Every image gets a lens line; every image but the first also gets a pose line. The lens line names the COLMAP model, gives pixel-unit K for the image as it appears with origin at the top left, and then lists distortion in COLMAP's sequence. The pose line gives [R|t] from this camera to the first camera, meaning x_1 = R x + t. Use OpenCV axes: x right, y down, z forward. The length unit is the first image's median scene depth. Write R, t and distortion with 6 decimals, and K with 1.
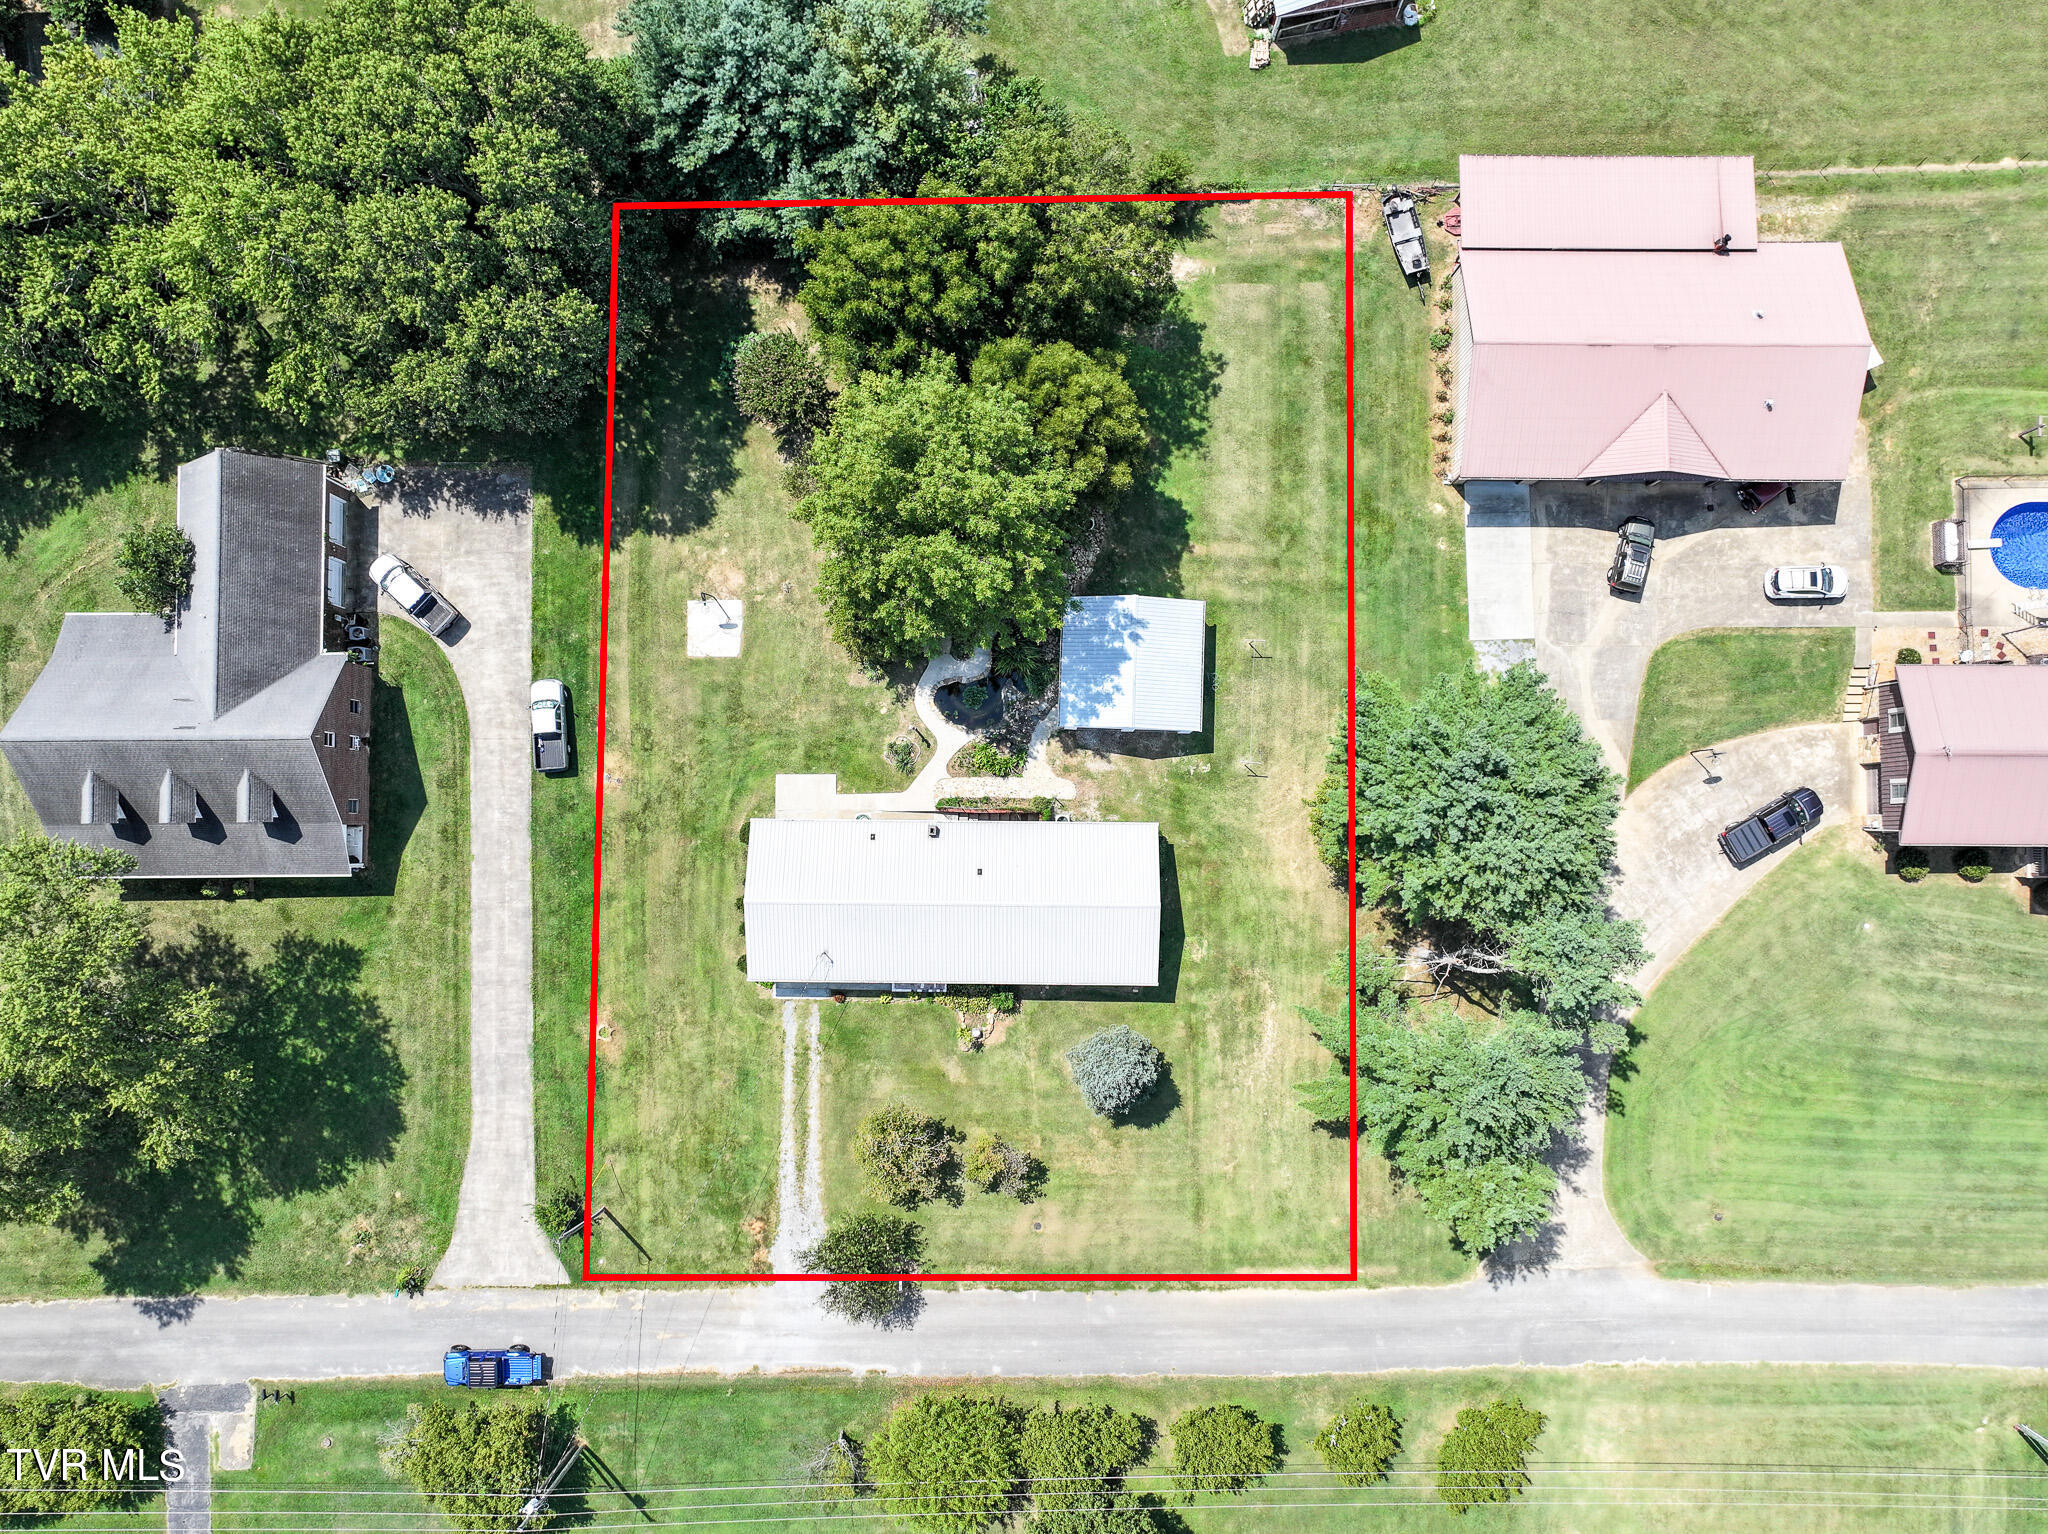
lens RADIAL K [[1450.8, 0, 1024.0], [0, 1450.8, 767.0], [0, 0, 1]] dist [0.003472, 0.009185]
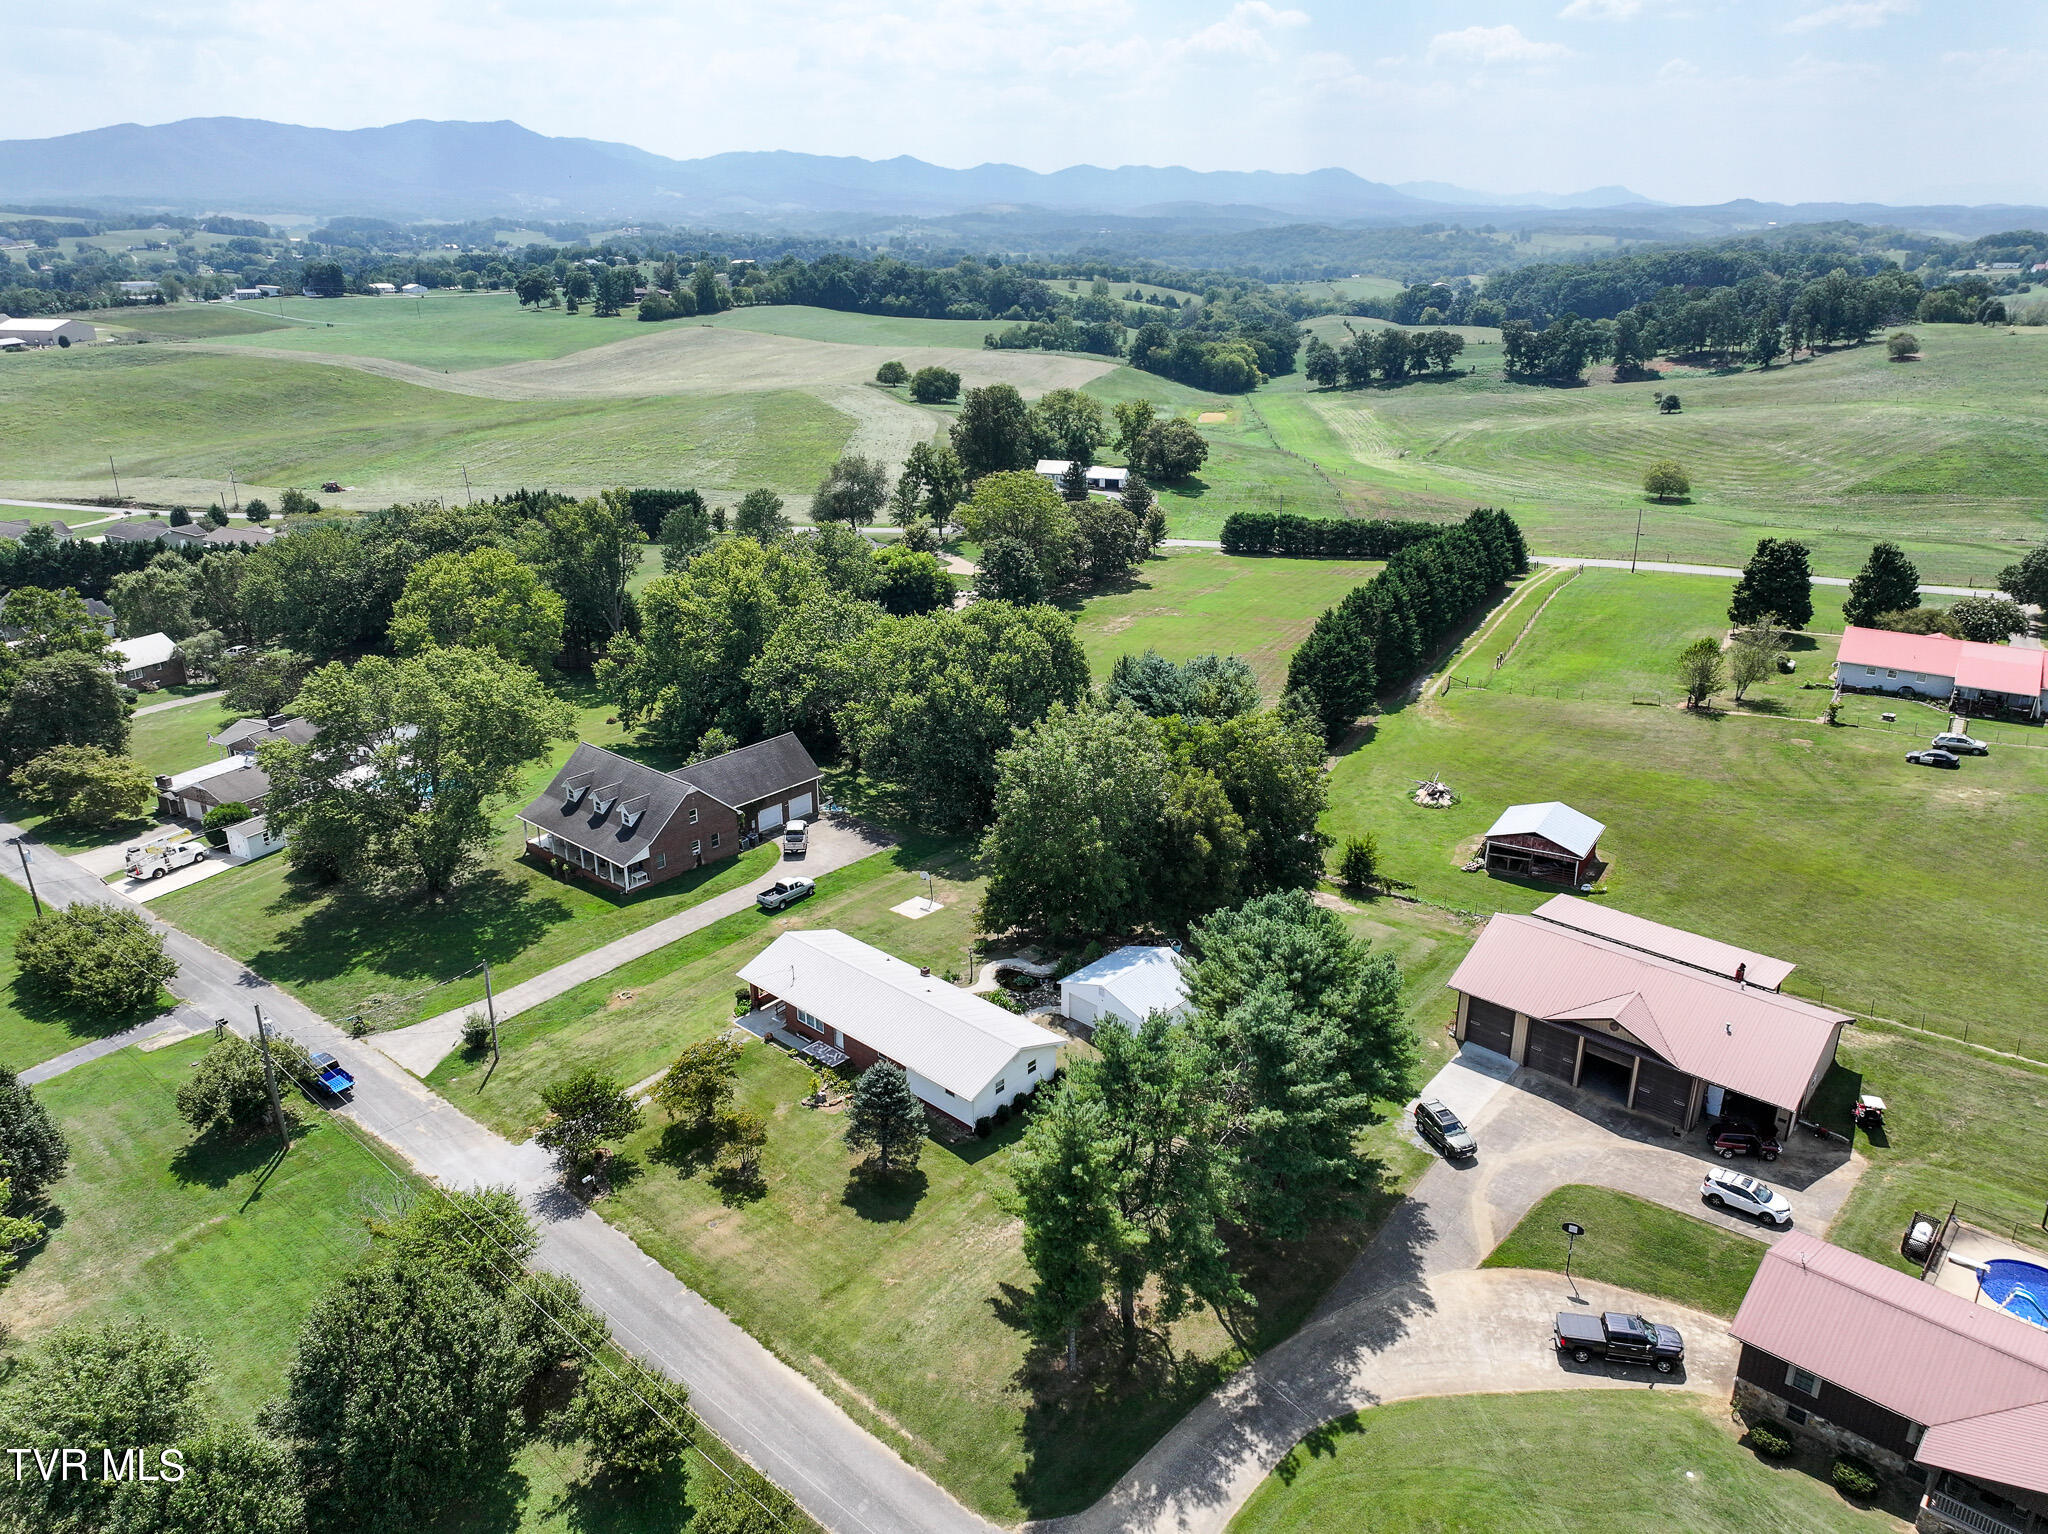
lens RADIAL K [[1450.8, 0, 1024.0], [0, 1450.8, 767.0], [0, 0, 1]] dist [0.003472, 0.009185]
pose [[0.747244, 0.241216, -0.619226, 0.698007], [-0.663752, 0.316558, -0.677661, 0.742239], [0.032558, 0.917391, 0.396653, 0.332271]]
